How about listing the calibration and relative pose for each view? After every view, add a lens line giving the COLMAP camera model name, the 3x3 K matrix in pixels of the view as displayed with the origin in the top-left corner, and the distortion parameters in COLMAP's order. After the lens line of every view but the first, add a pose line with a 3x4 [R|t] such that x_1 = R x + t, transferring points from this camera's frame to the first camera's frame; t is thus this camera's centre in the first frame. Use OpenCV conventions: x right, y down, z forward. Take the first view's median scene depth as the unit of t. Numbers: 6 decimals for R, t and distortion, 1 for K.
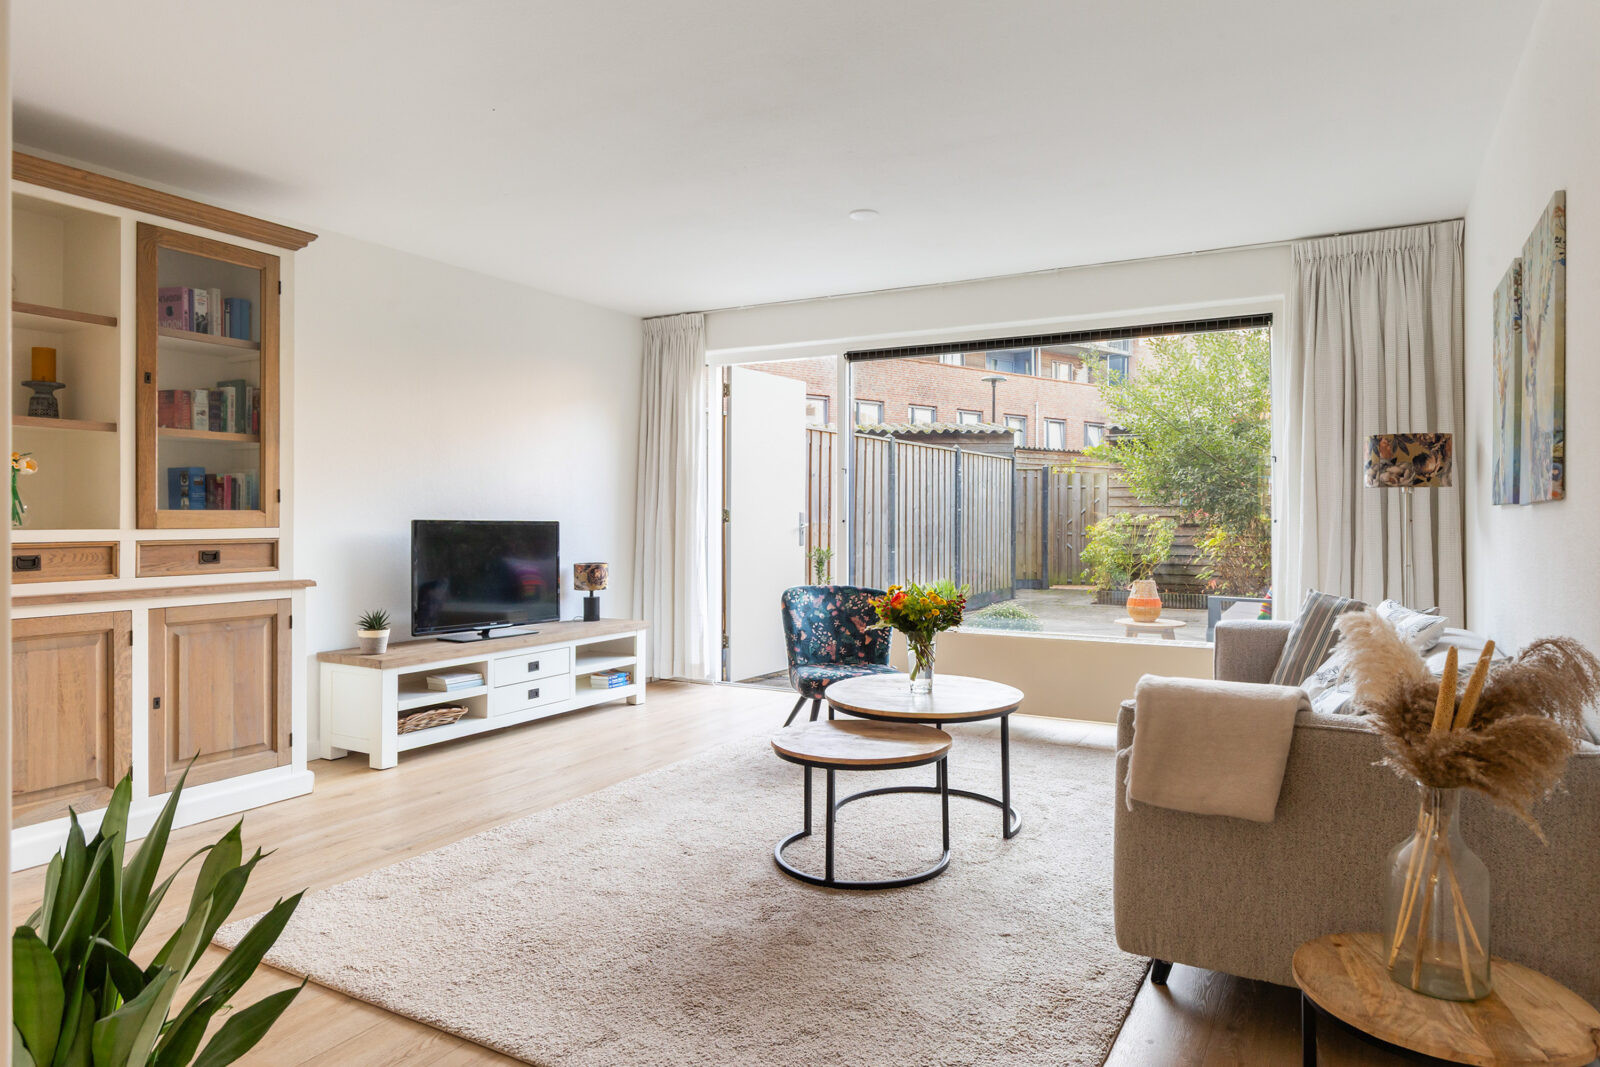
lens RADIAL K [[976.7, 0, 800.3], [0, 976.7, 512.4], [0, 0, 1]] dist [-0.000806, -0.000021]
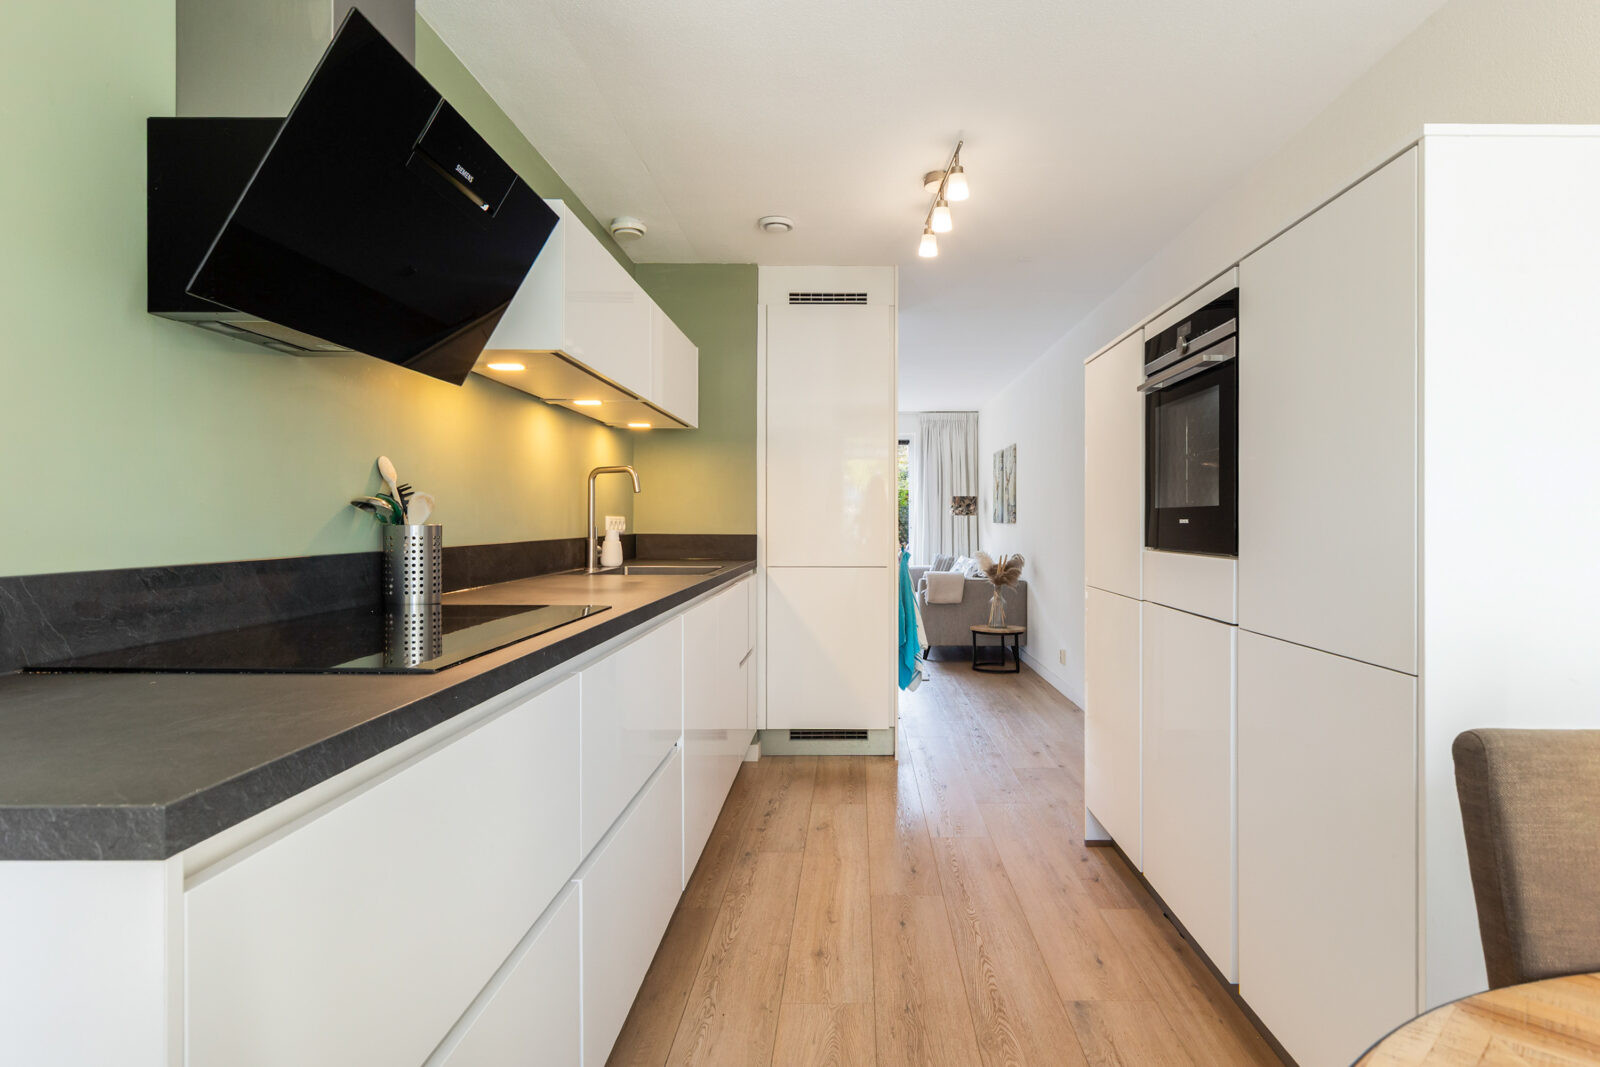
lens RADIAL K [[892.2, 0, 838.3], [0, 892.2, 518.1], [0, 0, 1]] dist [-0.003118, -0.000060]
pose [[0.875807, 0.002992, 0.482652, -0.908227], [-0.003269, 0.999995, -0.000267, -0.016936], [-0.482650, -0.001344, 0.875812, -1.036276]]
